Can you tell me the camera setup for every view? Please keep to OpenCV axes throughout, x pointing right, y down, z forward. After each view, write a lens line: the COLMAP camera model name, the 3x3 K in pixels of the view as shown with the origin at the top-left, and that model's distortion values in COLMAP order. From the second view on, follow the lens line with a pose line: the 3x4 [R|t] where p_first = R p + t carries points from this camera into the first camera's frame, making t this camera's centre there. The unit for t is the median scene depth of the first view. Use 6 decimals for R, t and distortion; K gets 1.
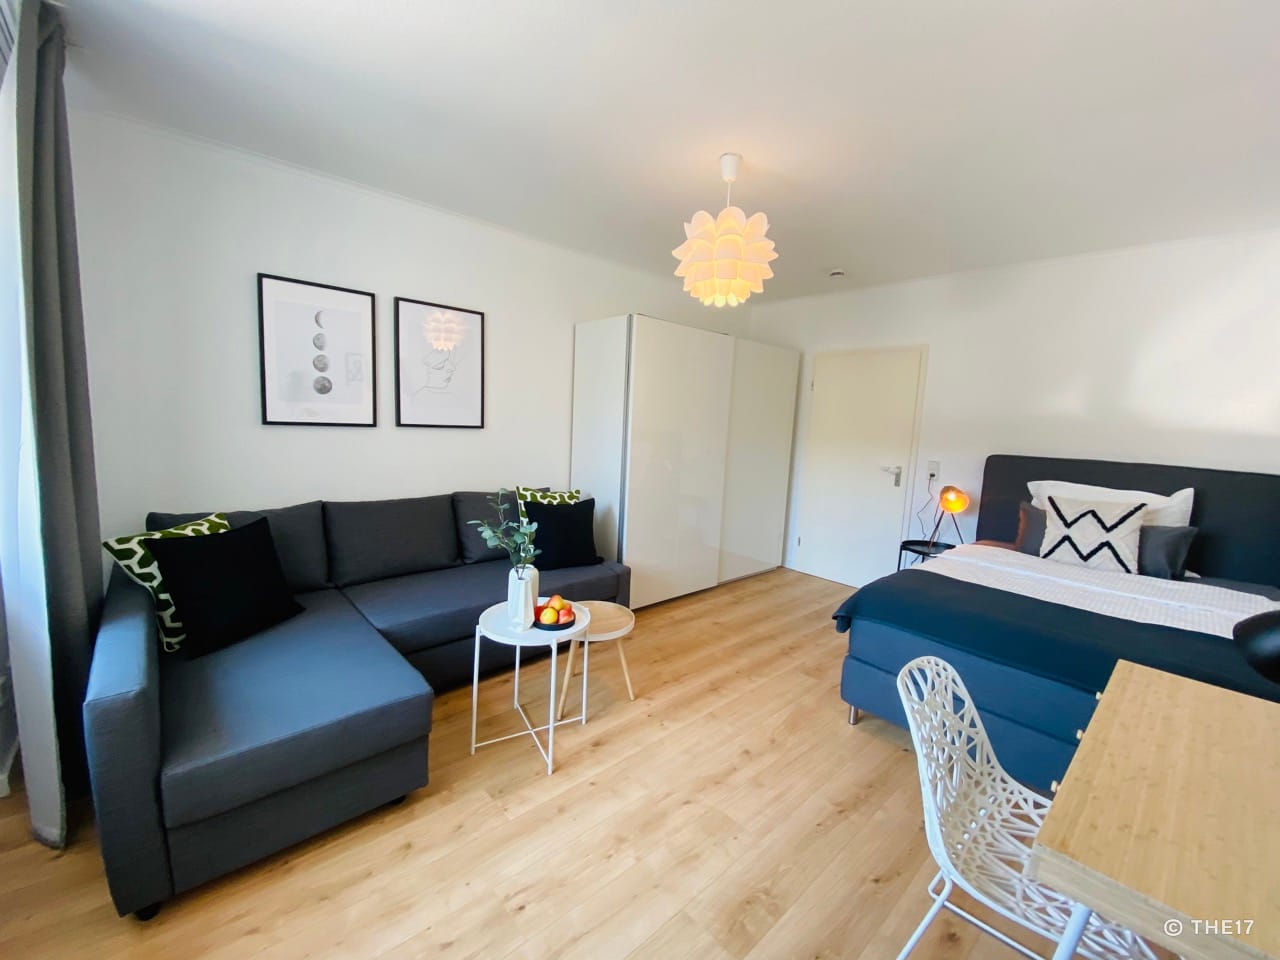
lens RADIAL K [[522.7, 0, 640.0], [0, 522.7, 480.0], [0, 0, 1]] dist [-0.000077, -0.000553]
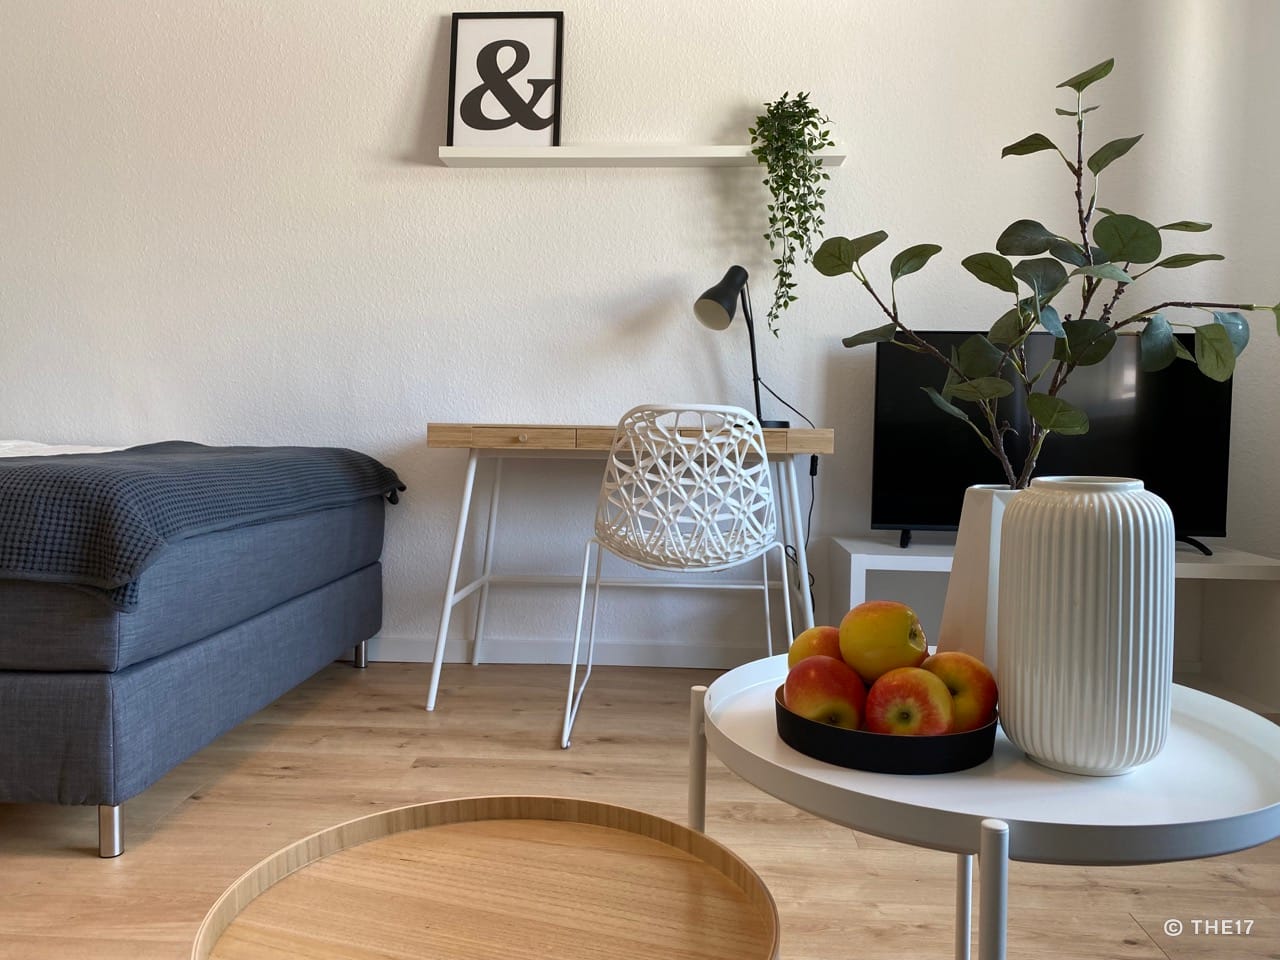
lens RADIAL K [[965.0, 0, 637.3], [0, 965.0, 486.3], [0, 0, 1]] dist [0.080454, -0.197130]
pose [[-0.697307, -0.106021, 0.708888, -0.273839], [0.042553, 0.981132, 0.188596, 0.082327], [-0.715508, 0.161675, -0.679639, 1.013828]]
